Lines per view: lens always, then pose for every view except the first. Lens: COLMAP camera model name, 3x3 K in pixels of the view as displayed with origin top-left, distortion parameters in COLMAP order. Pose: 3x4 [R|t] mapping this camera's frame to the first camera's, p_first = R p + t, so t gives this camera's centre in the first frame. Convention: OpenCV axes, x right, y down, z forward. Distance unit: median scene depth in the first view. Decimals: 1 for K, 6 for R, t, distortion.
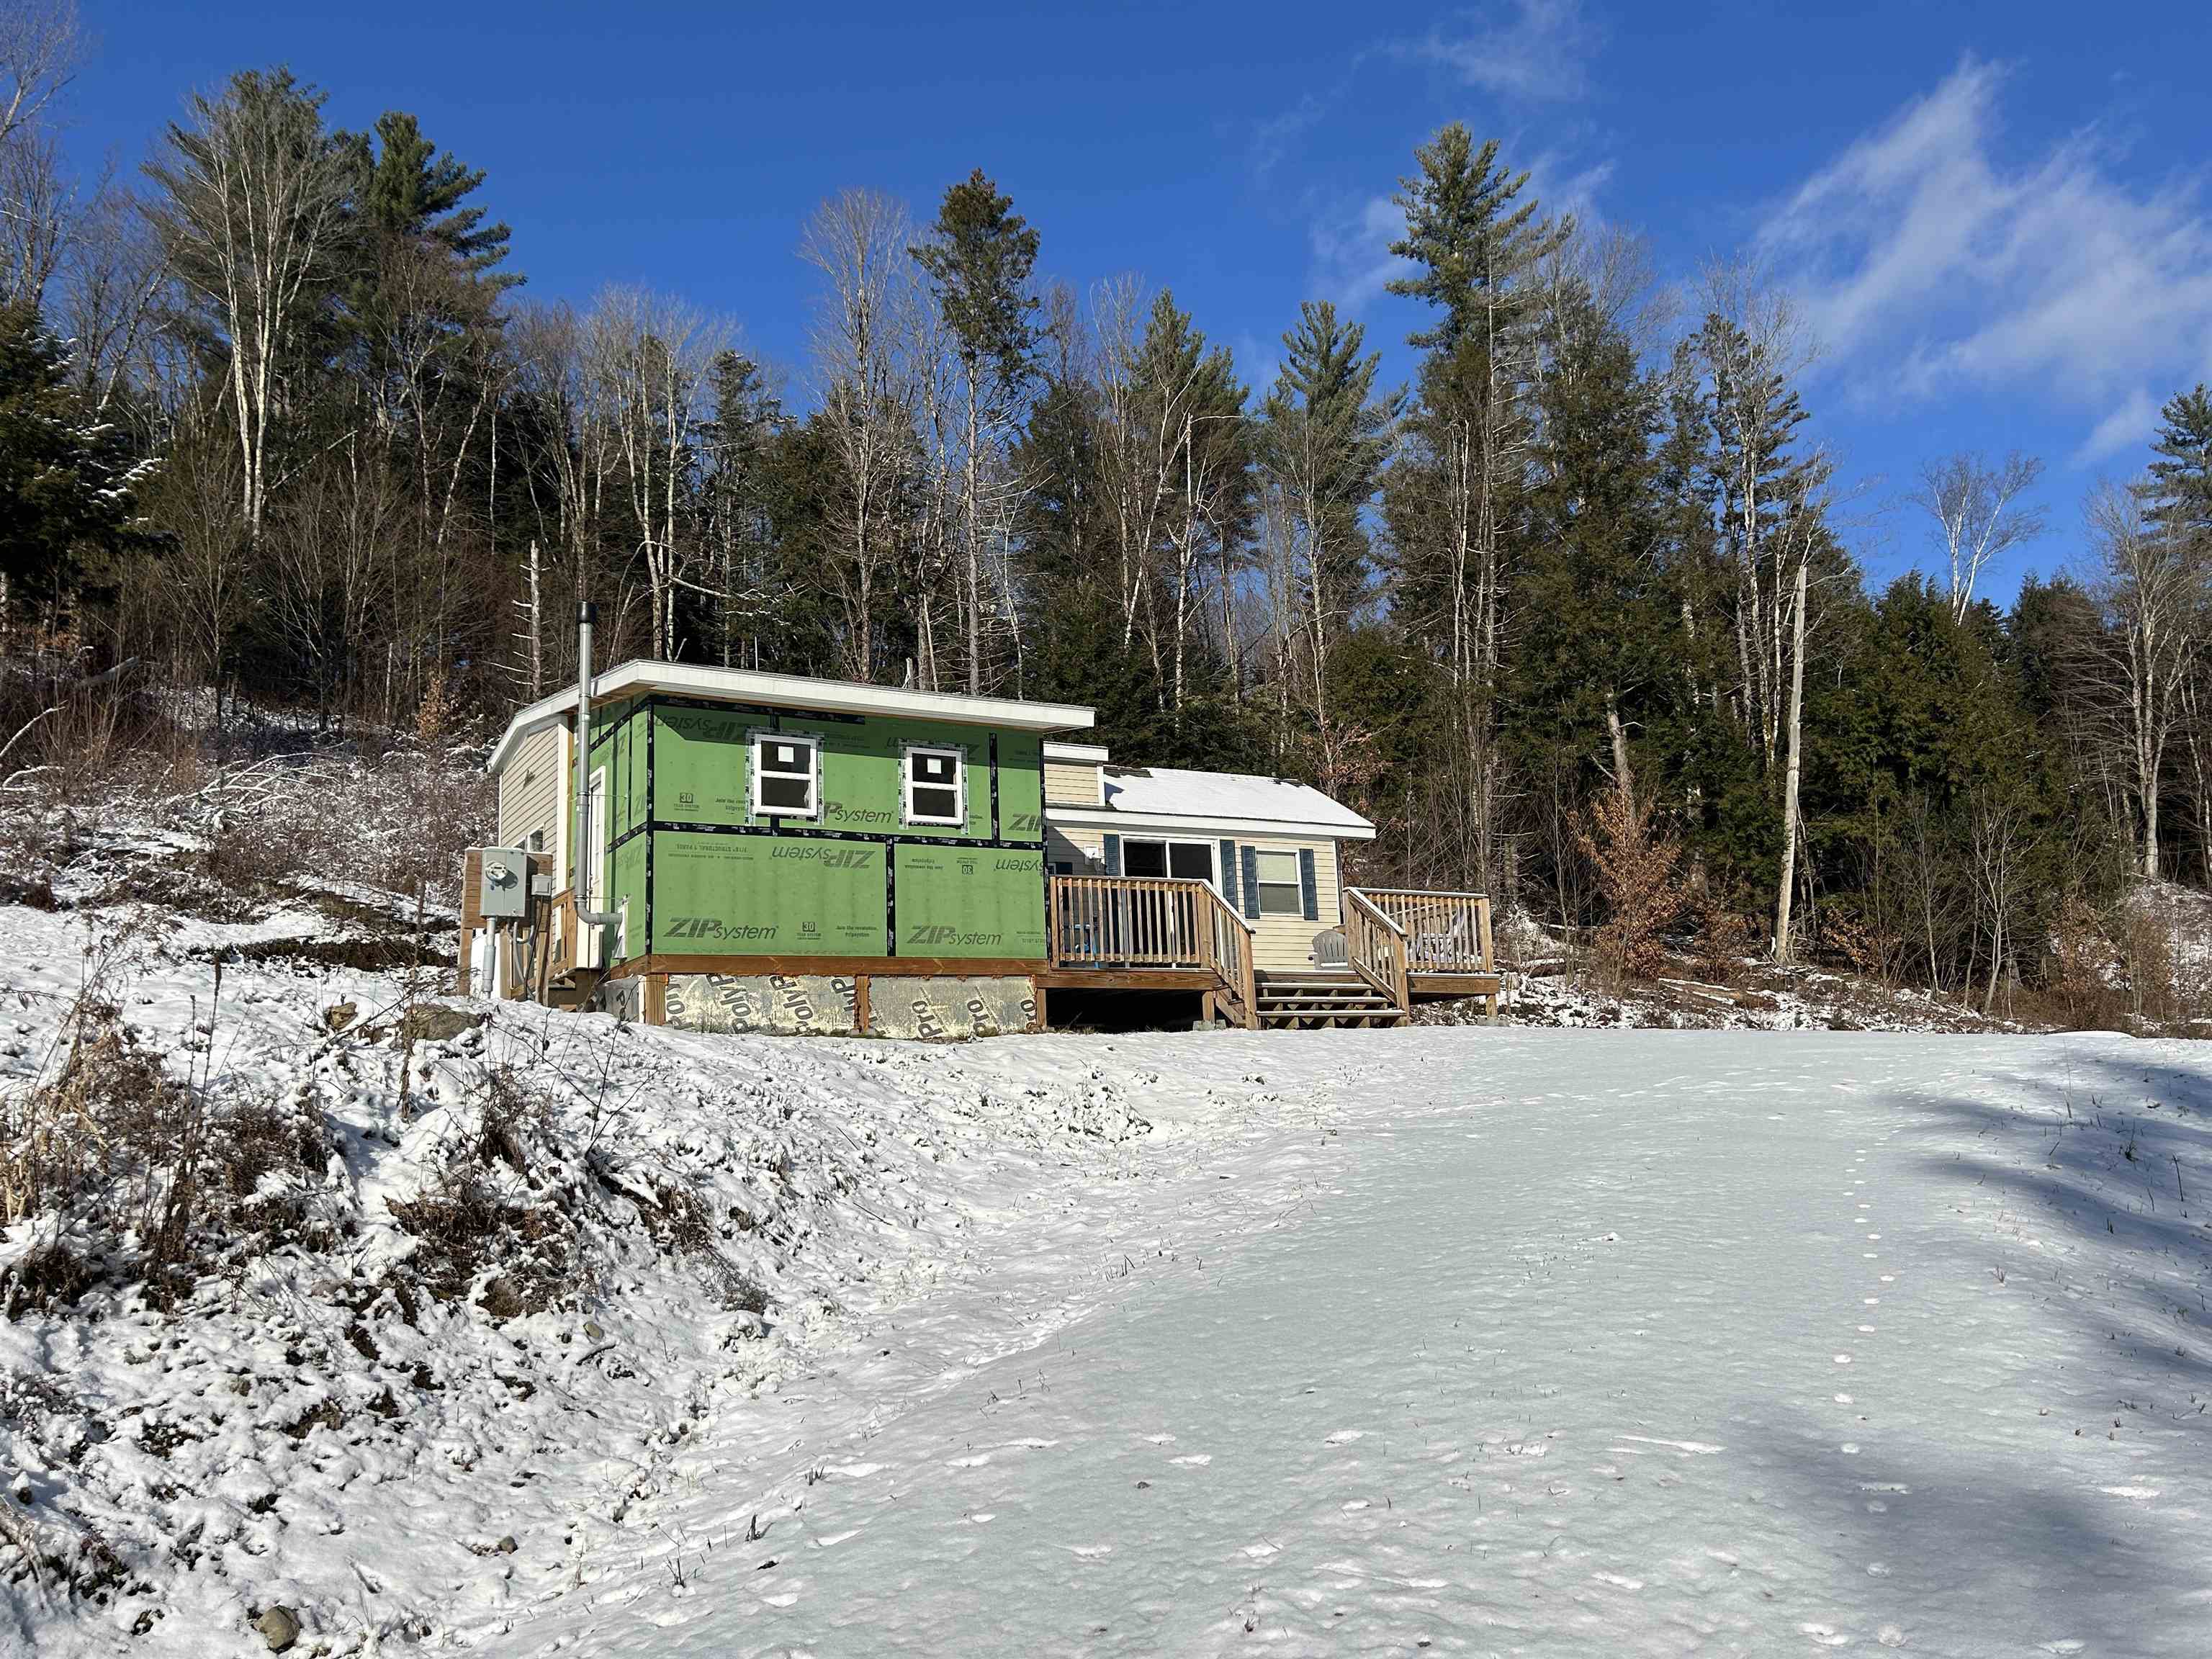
lens RADIAL K [[1654.7, 0, 1108.8], [0, 1654.7, 819.3], [0, 0, 1]] dist [0.076869, -0.066022]
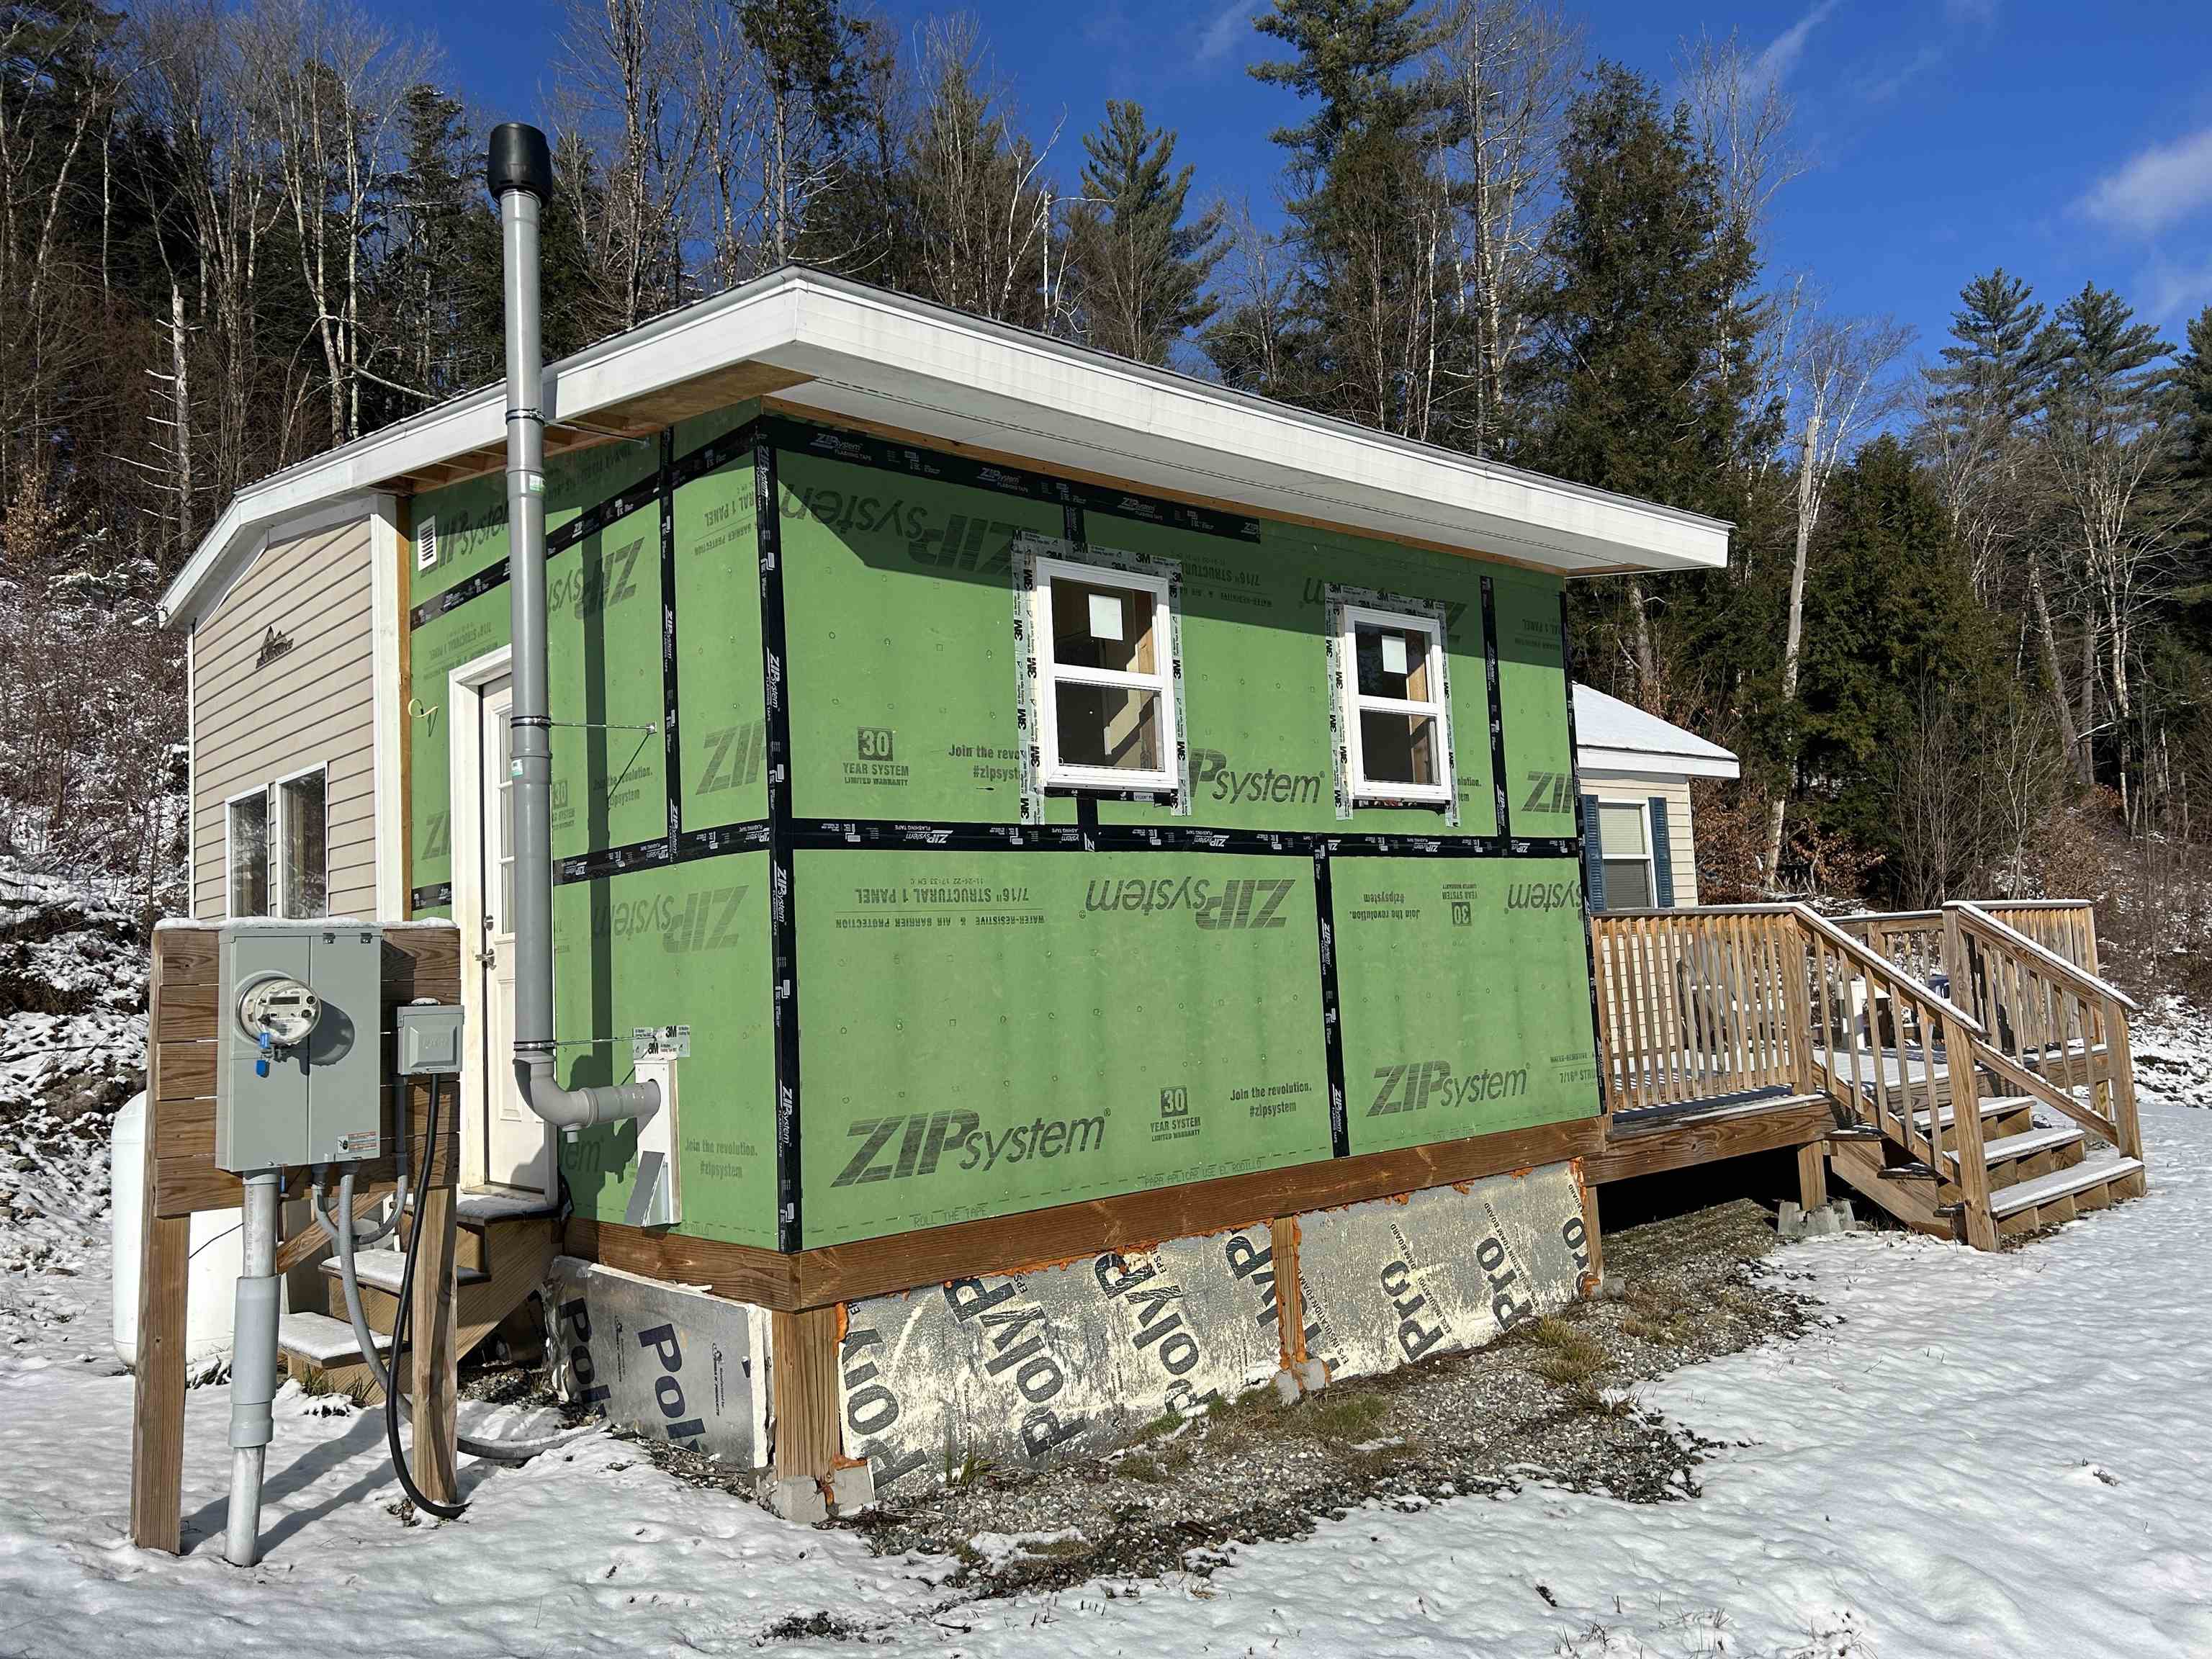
lens RADIAL K [[1665.2, 0, 1090.2], [0, 1665.2, 818.2], [0, 0, 1]] dist [0.055918, -0.044407]
pose [[0.984762, 0.010964, 0.173560, -0.138162], [-0.025114, 0.996515, 0.079541, -0.013060], [-0.172083, -0.082688, 0.981606, 0.344186]]
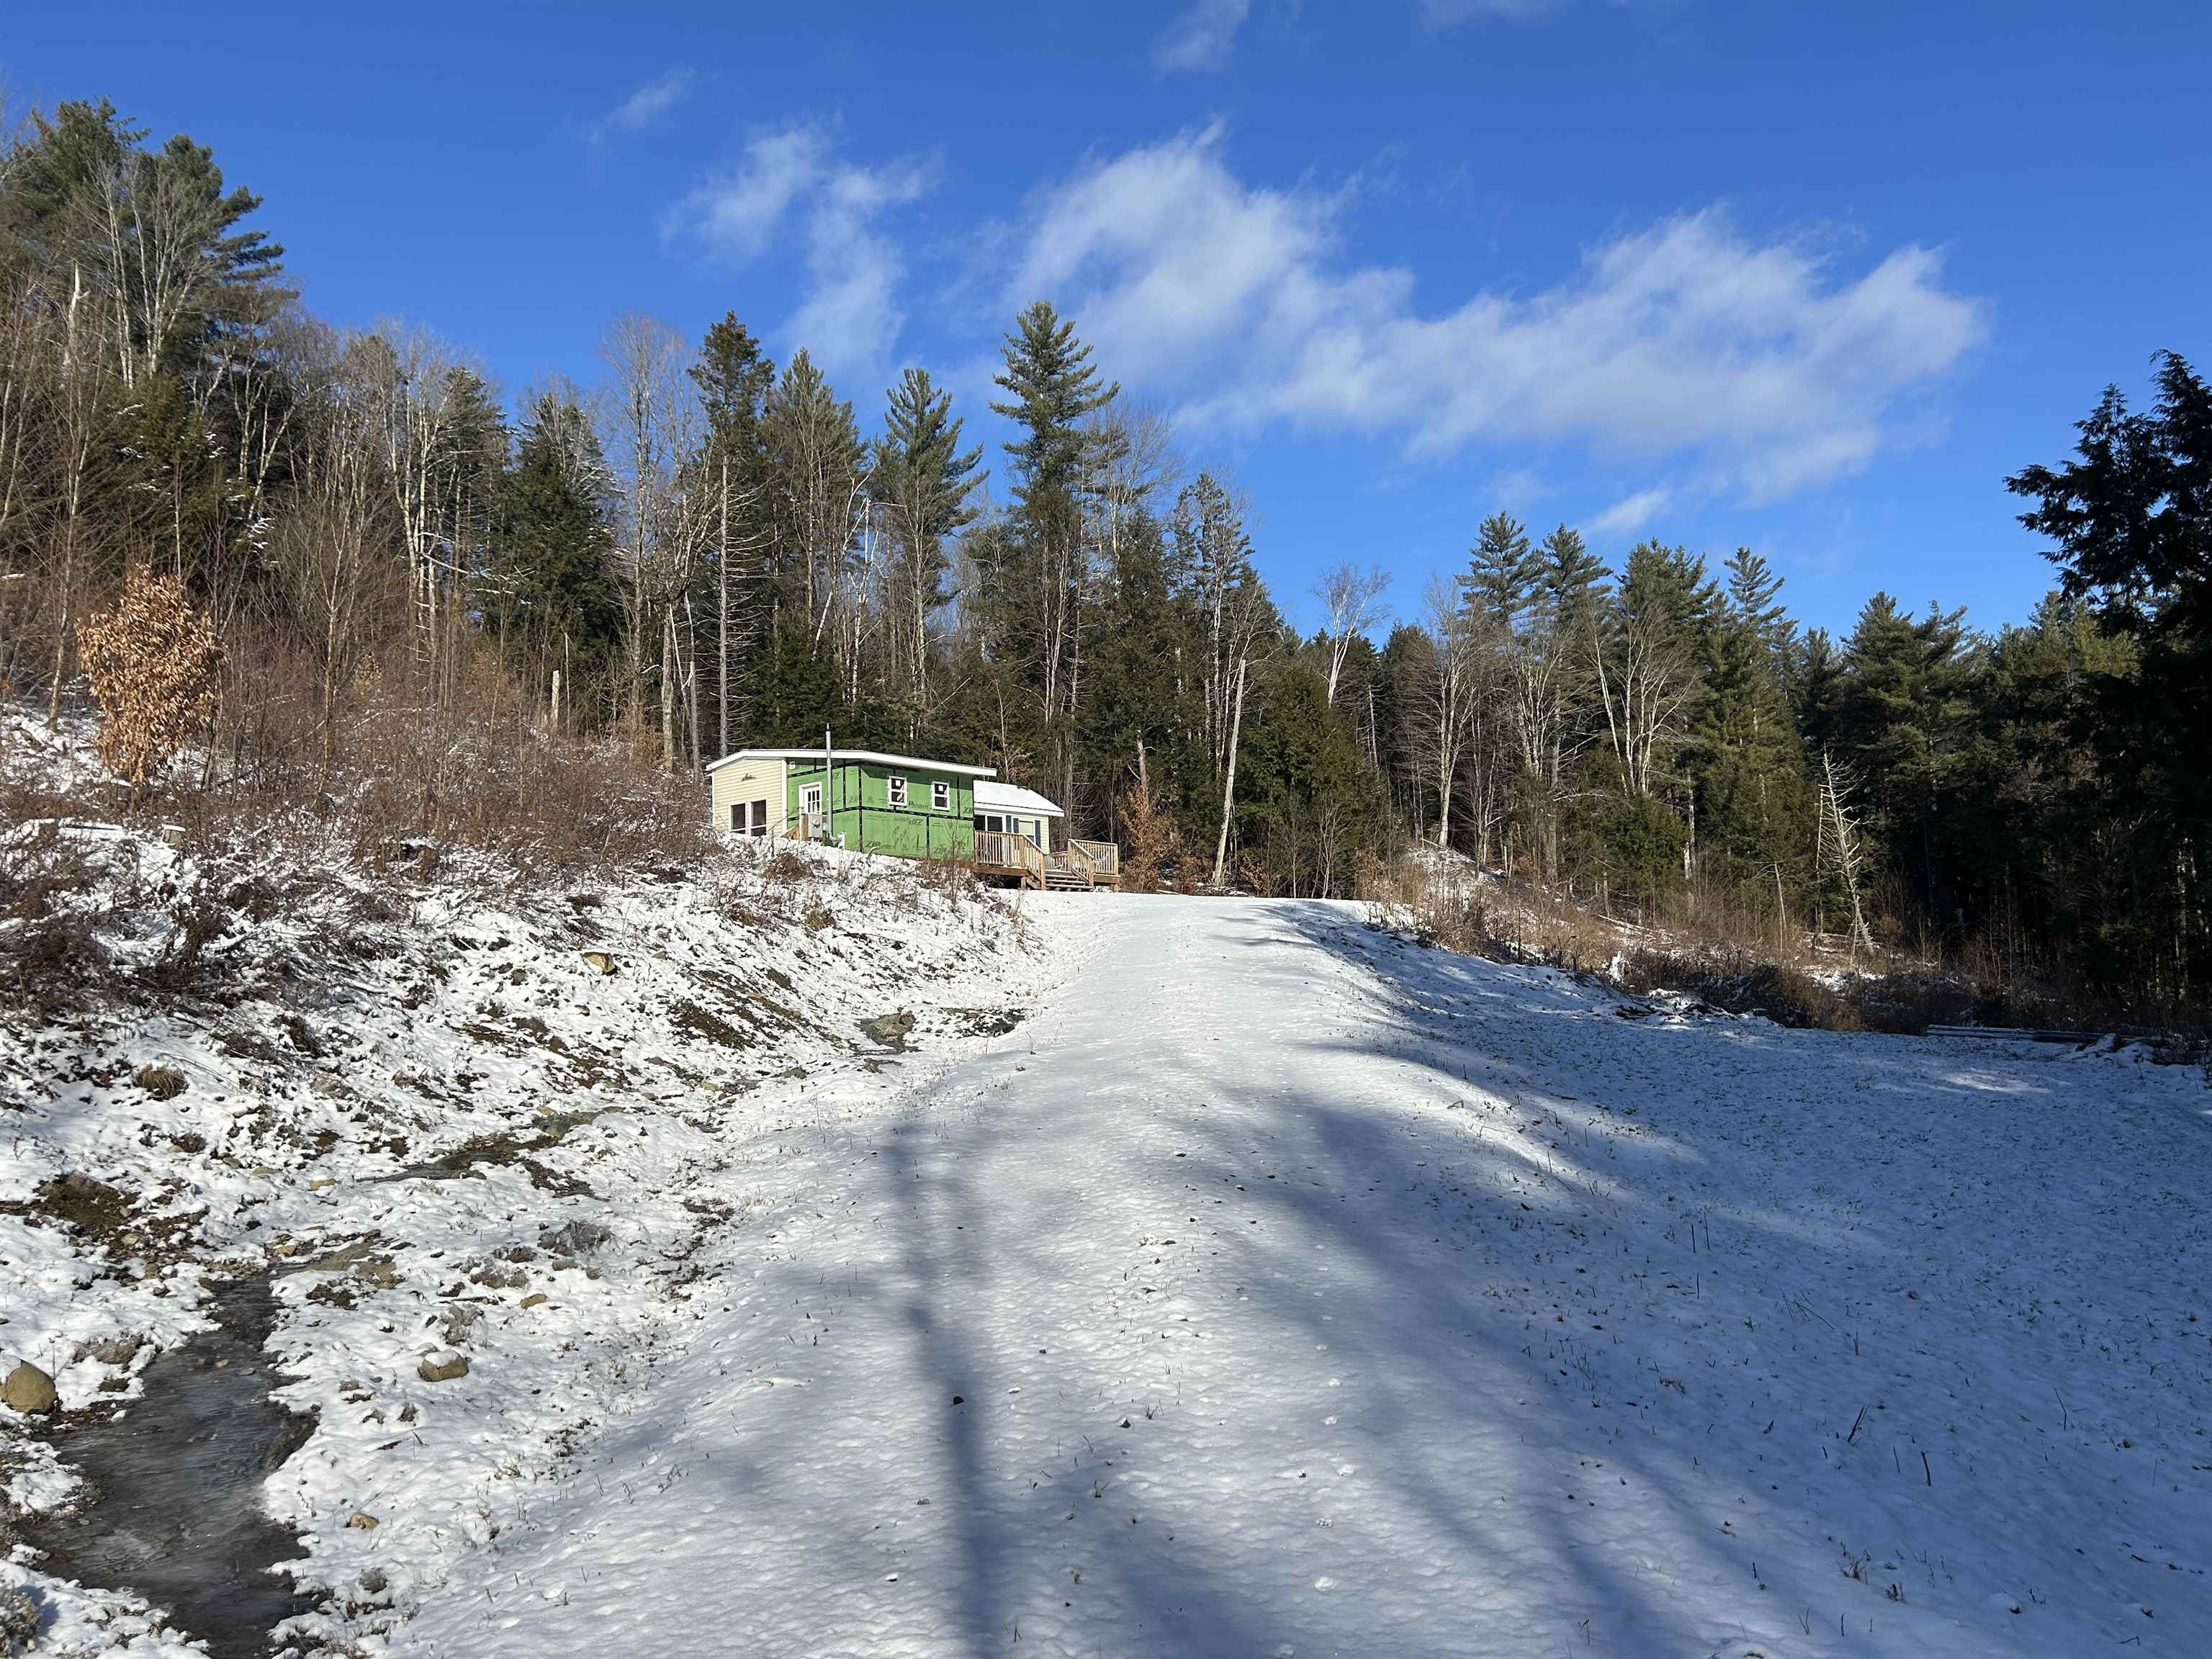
lens RADIAL K [[1654.7, 0, 1108.8], [0, 1654.7, 819.3], [0, 0, 1]] dist [0.076869, -0.066022]
pose [[0.948370, 0.054161, 0.312509, -0.386454], [-0.067414, 0.997220, 0.031752, -0.048503], [-0.309920, -0.051180, 0.949384, -0.935612]]
